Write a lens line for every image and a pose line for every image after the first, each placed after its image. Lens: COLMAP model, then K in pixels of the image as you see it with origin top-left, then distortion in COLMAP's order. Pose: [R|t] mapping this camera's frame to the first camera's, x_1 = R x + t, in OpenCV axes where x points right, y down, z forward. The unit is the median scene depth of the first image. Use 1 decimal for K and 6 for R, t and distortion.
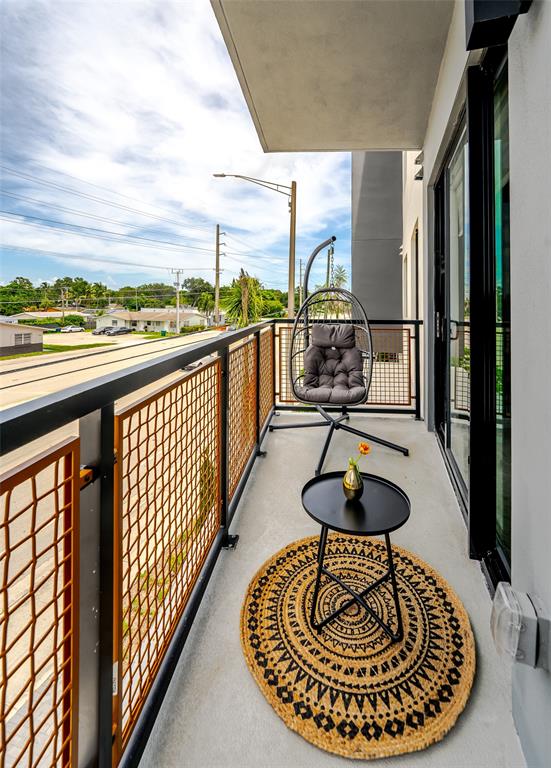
lens RADIAL K [[307.3, 0, 262.5], [0, 307.3, 383.4], [0, 0, 1]] dist [-0.002197, -0.000598]
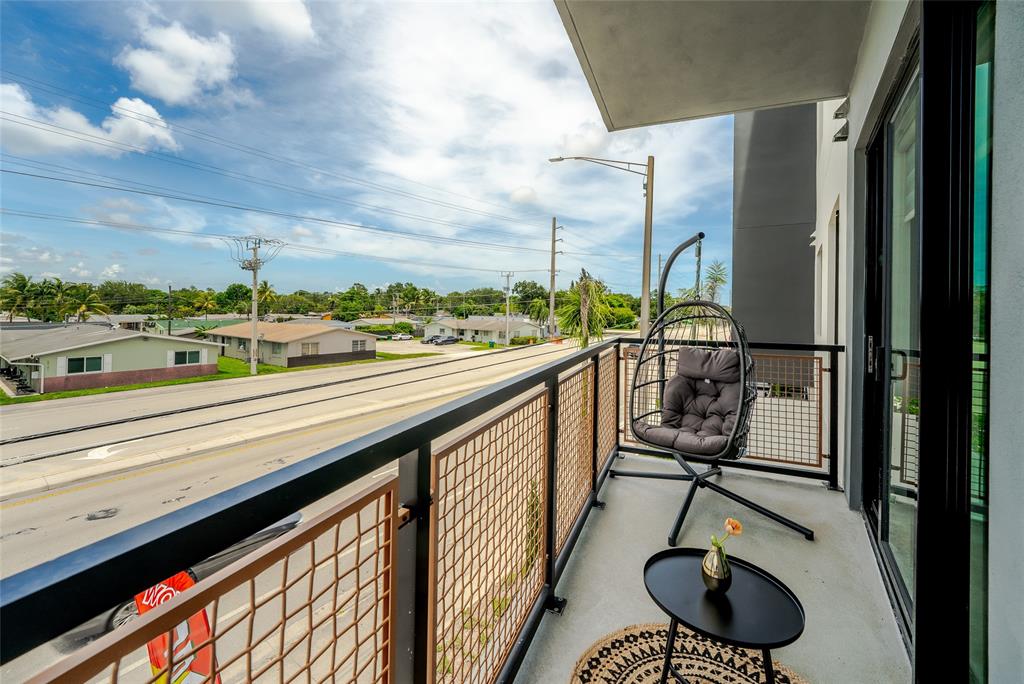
lens RADIAL K [[411.8, 0, 512.0], [0, 411.8, 342.0], [0, 0, 1]] dist [-0.001095, -0.000060]
pose [[0.943952, 0.024251, -0.329192, 0.127615], [-0.019626, 0.999657, 0.017364, -0.210584], [0.329500, -0.009930, 0.944103, -0.091380]]
